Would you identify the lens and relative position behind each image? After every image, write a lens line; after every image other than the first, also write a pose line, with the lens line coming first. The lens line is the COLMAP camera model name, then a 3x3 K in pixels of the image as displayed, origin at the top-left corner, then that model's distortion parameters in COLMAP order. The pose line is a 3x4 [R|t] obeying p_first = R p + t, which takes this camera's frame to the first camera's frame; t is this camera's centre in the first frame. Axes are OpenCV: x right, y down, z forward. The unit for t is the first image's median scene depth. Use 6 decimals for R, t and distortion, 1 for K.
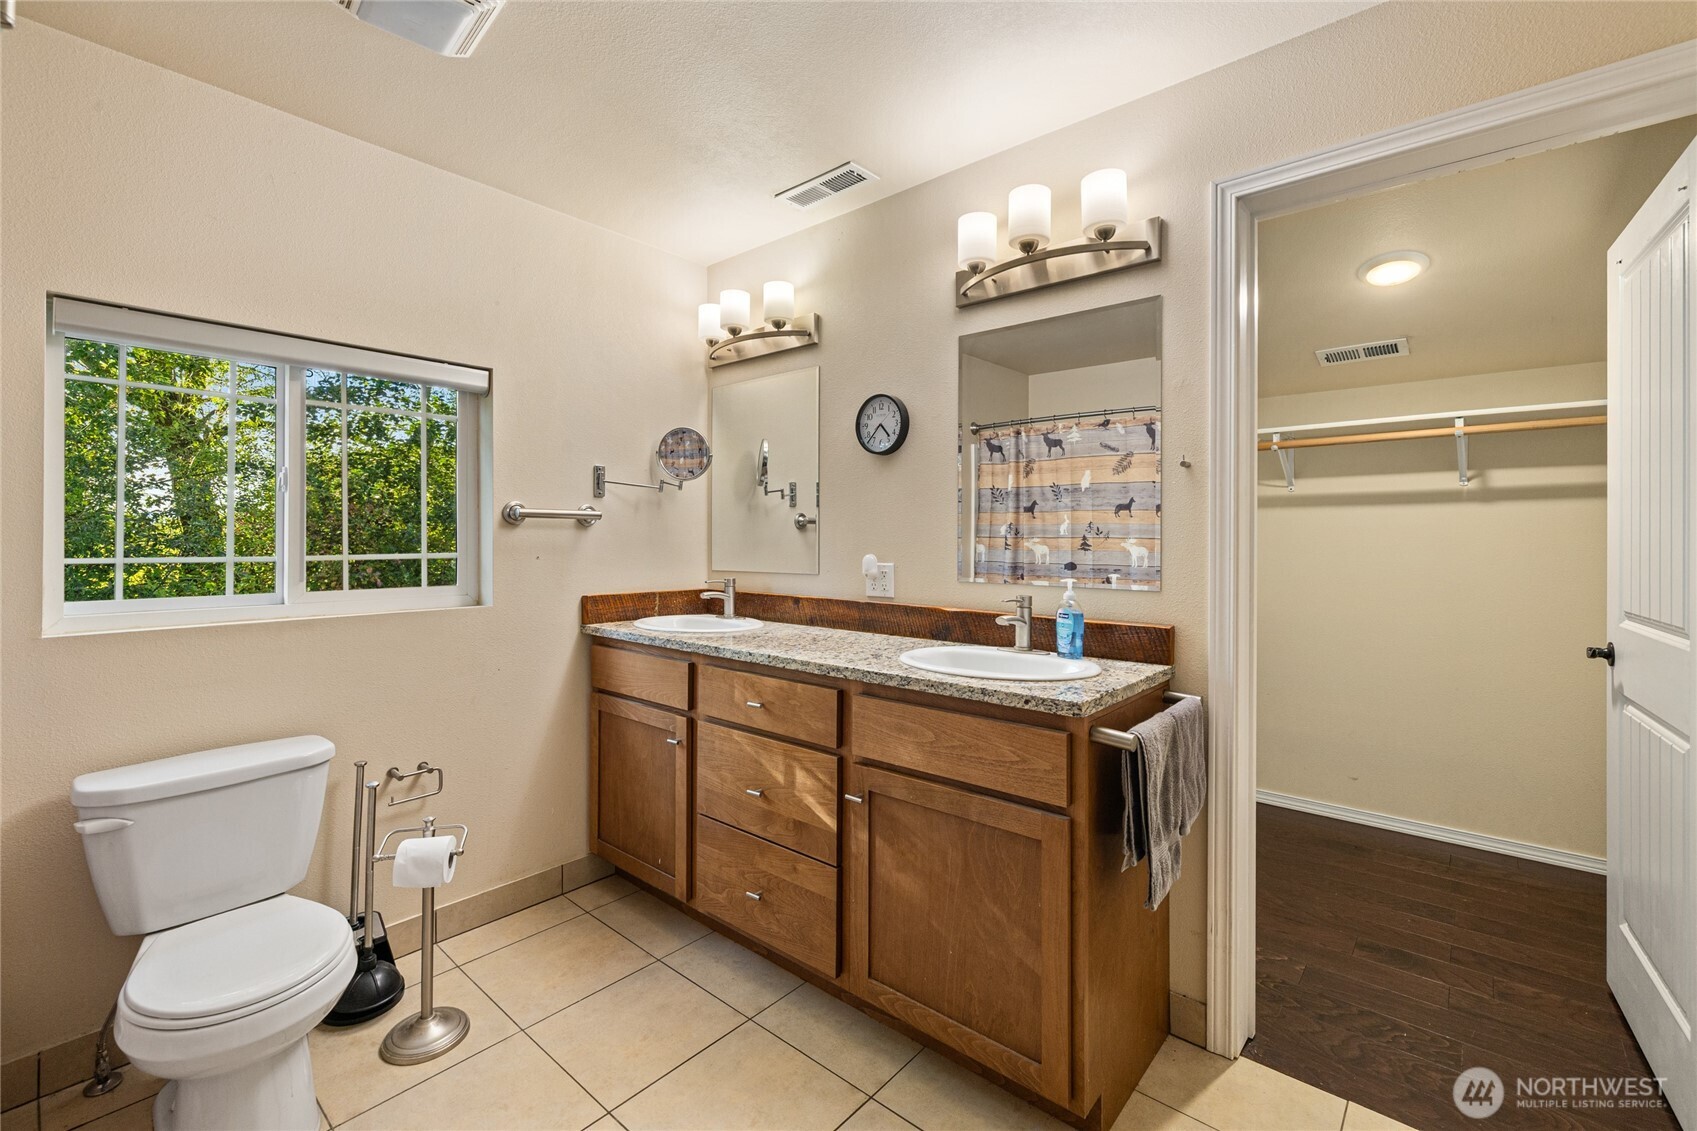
lens RADIAL K [[752.6, 0, 864.7], [0, 752.6, 540.9], [0, 0, 1]] dist [-0.002339, -0.001344]
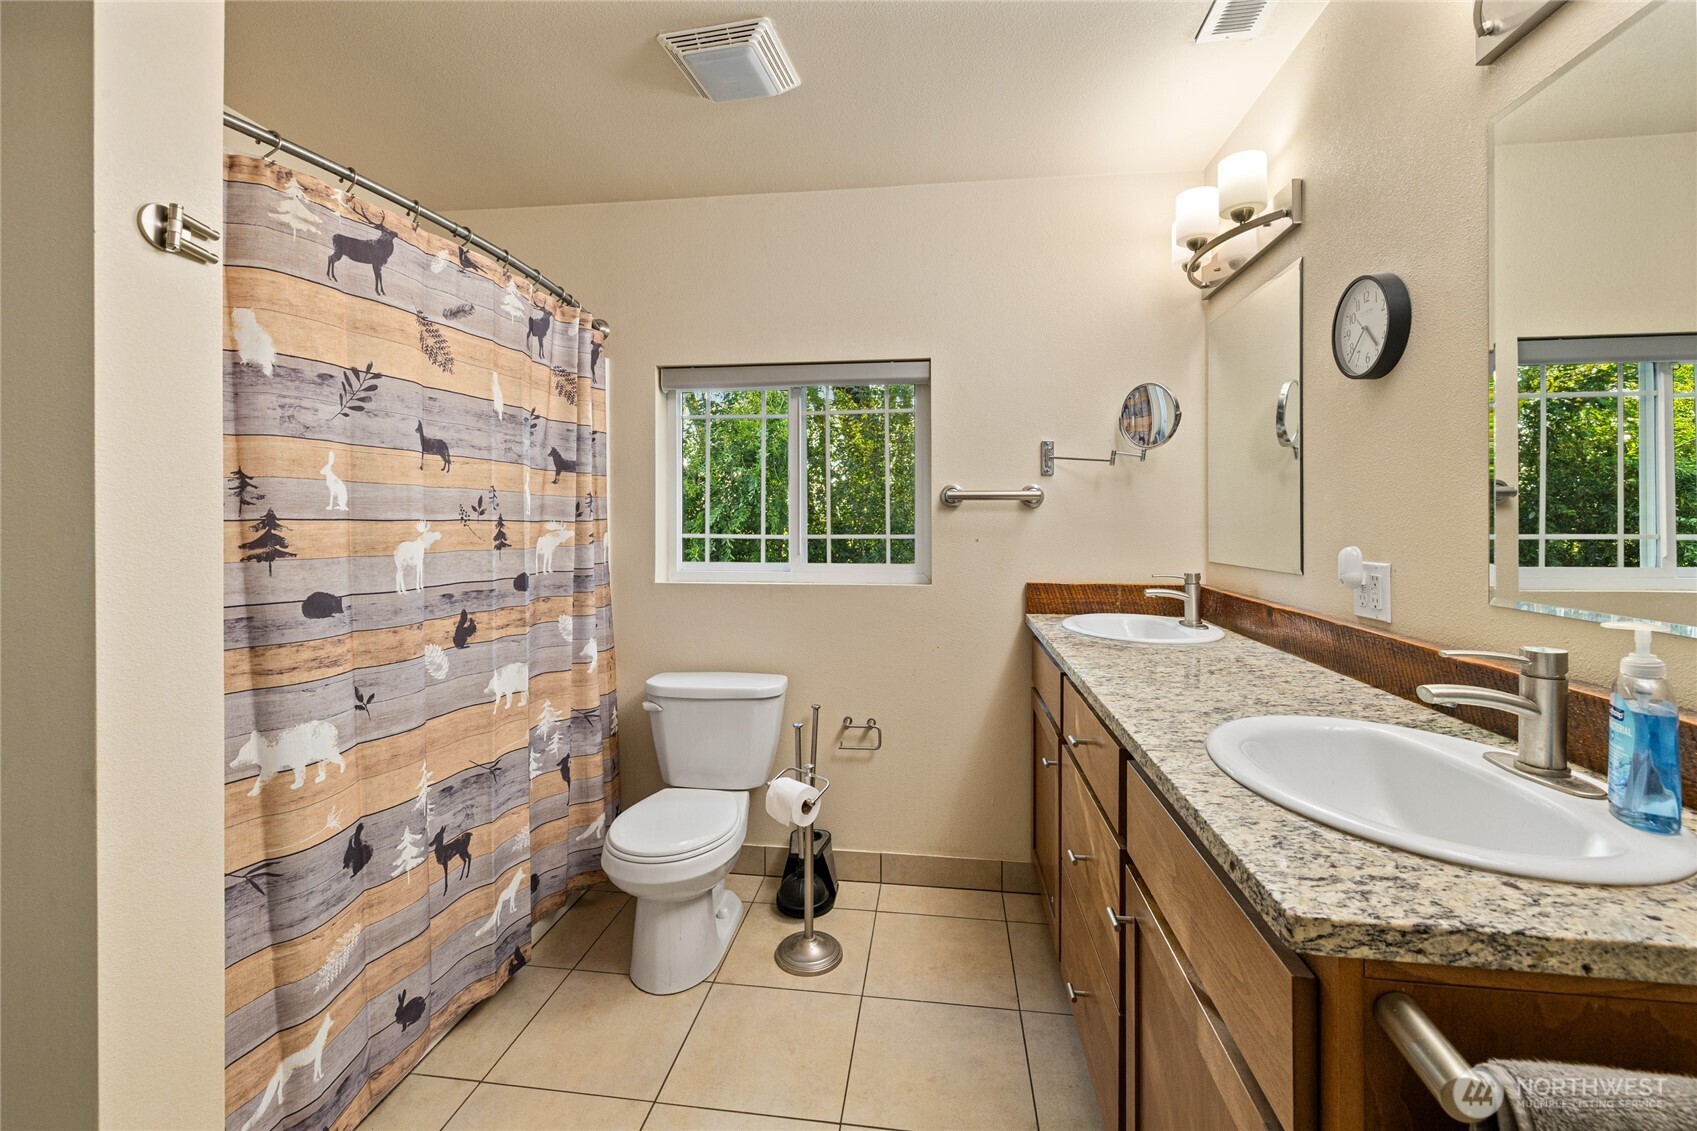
lens RADIAL K [[752.6, 0, 908.2], [0, 752.6, 526.3], [0, 0, 1]] dist [-0.002339, -0.001344]
pose [[0.510276, 0.005972, -0.859990, 0.443893], [-0.001175, 0.999980, 0.006247, -0.002221], [0.860010, -0.002177, 0.510273, 0.503227]]
